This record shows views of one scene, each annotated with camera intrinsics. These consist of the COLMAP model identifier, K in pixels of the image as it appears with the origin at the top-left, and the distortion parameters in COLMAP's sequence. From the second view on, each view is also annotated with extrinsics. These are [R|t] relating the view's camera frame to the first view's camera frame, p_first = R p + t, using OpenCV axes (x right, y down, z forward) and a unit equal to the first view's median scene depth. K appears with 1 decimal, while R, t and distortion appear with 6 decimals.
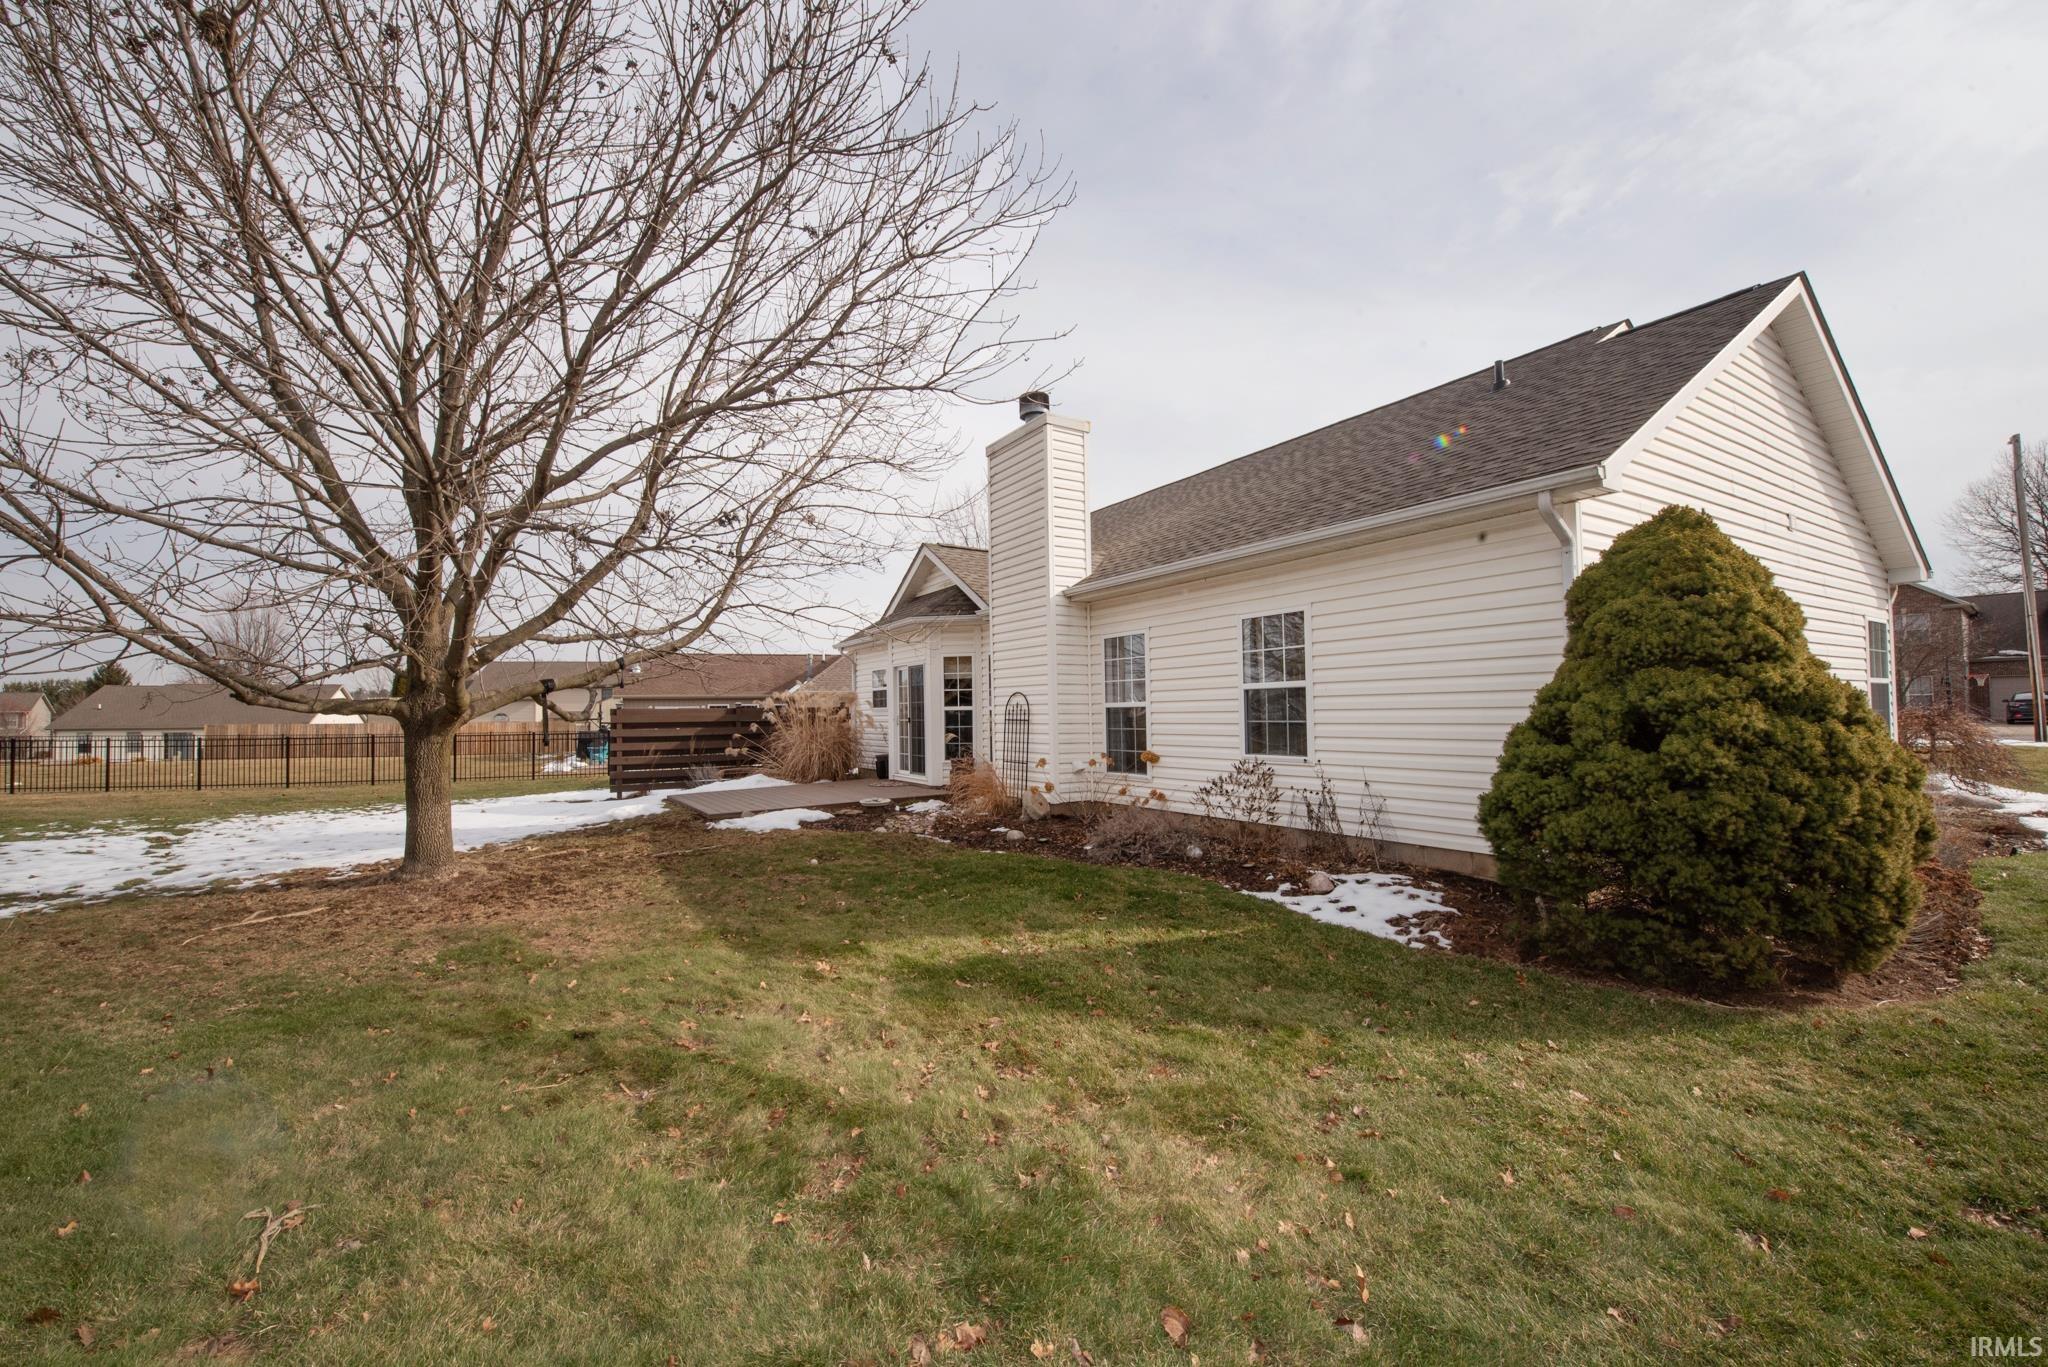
lens RADIAL K [[813.6, 0, 1015.8], [0, 813.6, 691.9], [0, 0, 1]] dist [-0.017966, -0.000820]
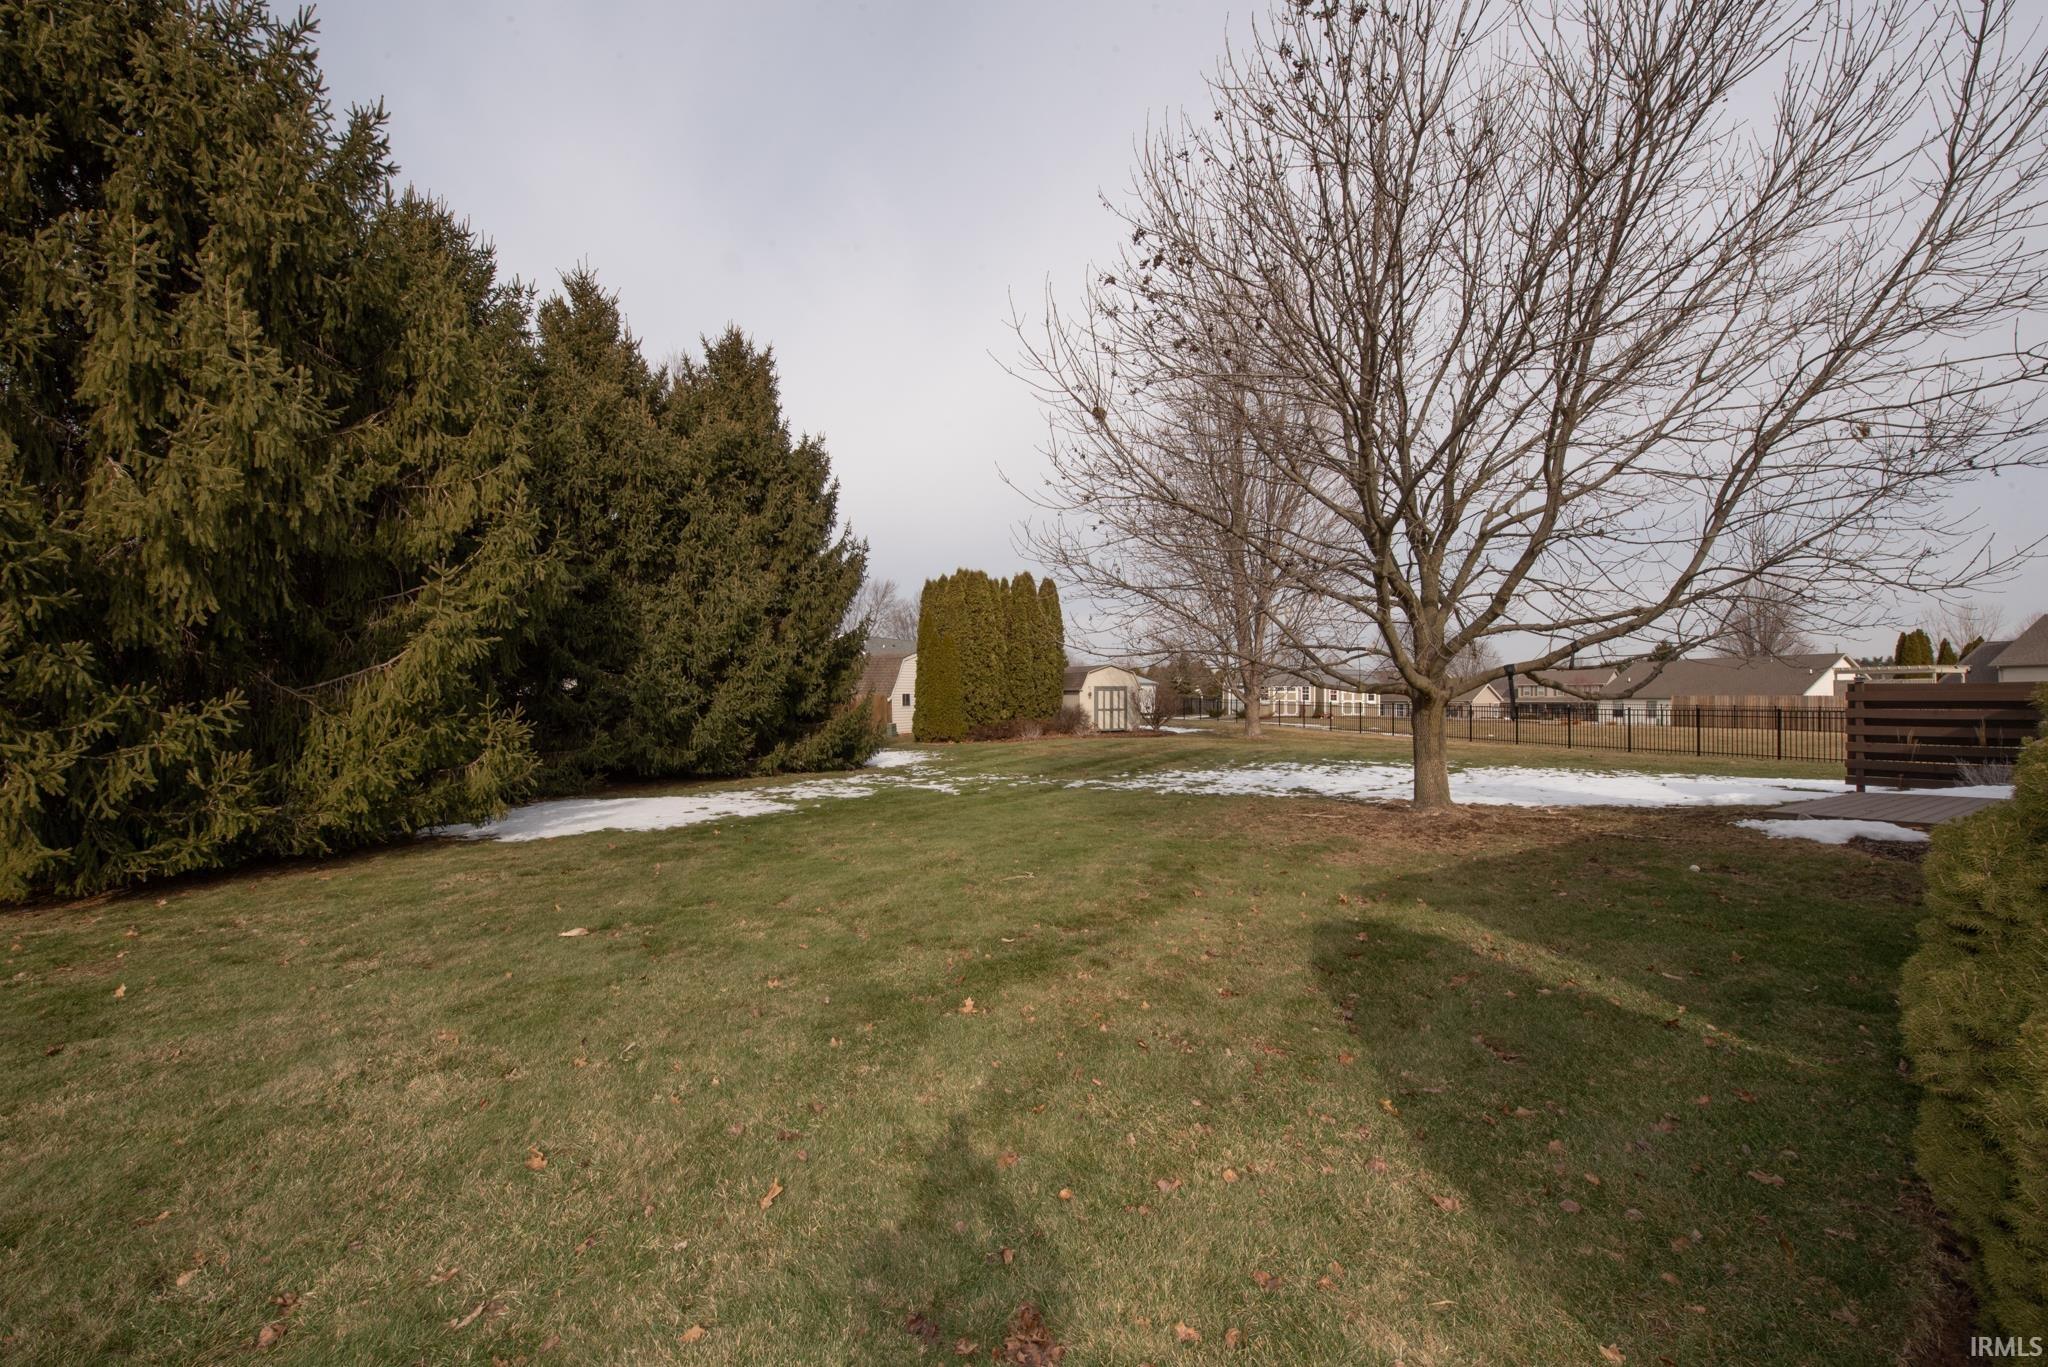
lens RADIAL K [[813.6, 0, 1015.8], [0, 813.6, 691.9], [0, 0, 1]] dist [-0.017966, -0.000820]
pose [[0.070550, -0.000331, -0.997508, 0.250925], [0.036955, 0.999314, 0.002282, -0.004212], [0.996823, -0.037024, 0.070514, 0.099476]]
